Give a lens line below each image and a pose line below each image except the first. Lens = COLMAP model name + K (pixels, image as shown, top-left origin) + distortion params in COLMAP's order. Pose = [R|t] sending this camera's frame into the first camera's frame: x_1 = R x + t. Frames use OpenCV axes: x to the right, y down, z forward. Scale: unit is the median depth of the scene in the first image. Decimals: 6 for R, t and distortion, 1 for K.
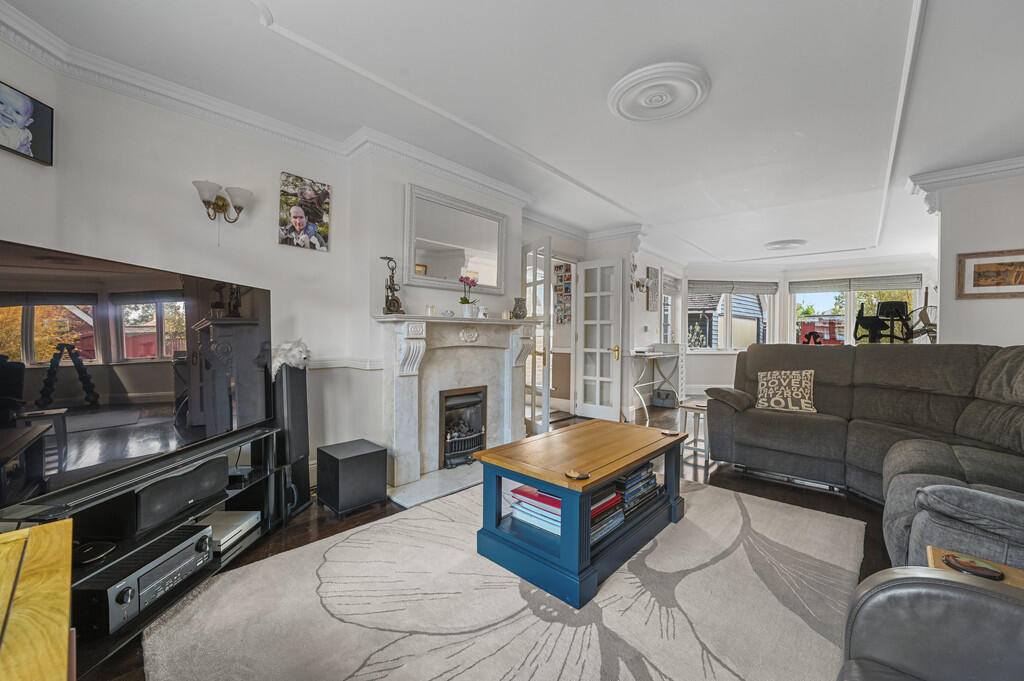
lens RADIAL K [[398.9, 0, 517.4], [0, 398.9, 335.8], [0, 0, 1]] dist [-0.022712, 0.001835]
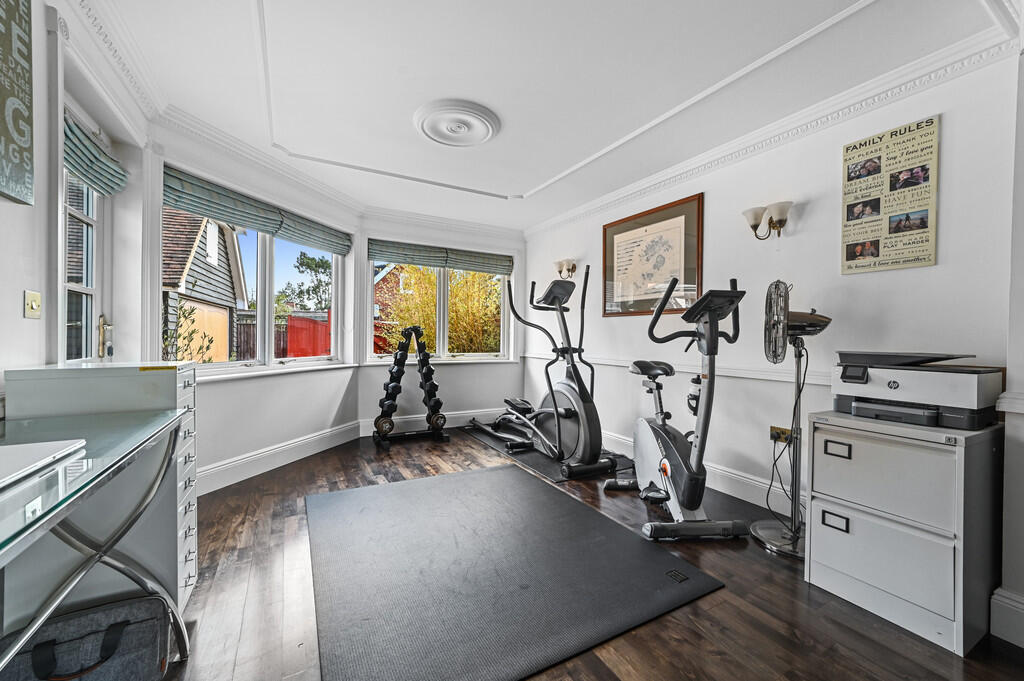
lens RADIAL K [[398.9, 0, 488.5], [0, 398.9, 338.1], [0, 0, 1]] dist [-0.022712, 0.001835]
pose [[0.358461, -0.006372, 0.933523, 0.213736], [-0.007361, 0.999926, 0.009652, 0.001086], [-0.933516, -0.010331, 0.358388, 0.622622]]
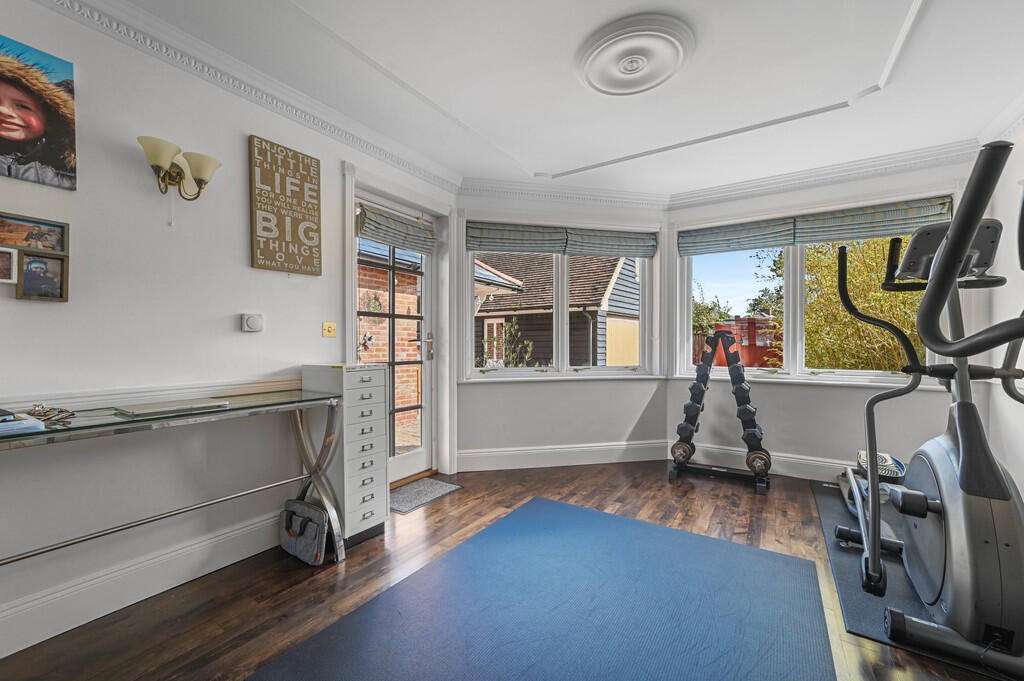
lens RADIAL K [[398.9, 0, 510.8], [0, 398.9, 347.2], [0, 0, 1]] dist [-0.022712, 0.001835]
pose [[0.990151, -0.010277, 0.139629, 0.407017], [0.009177, 0.999922, 0.008523, 0.002098], [-0.139705, -0.007158, 0.990167, 0.532577]]
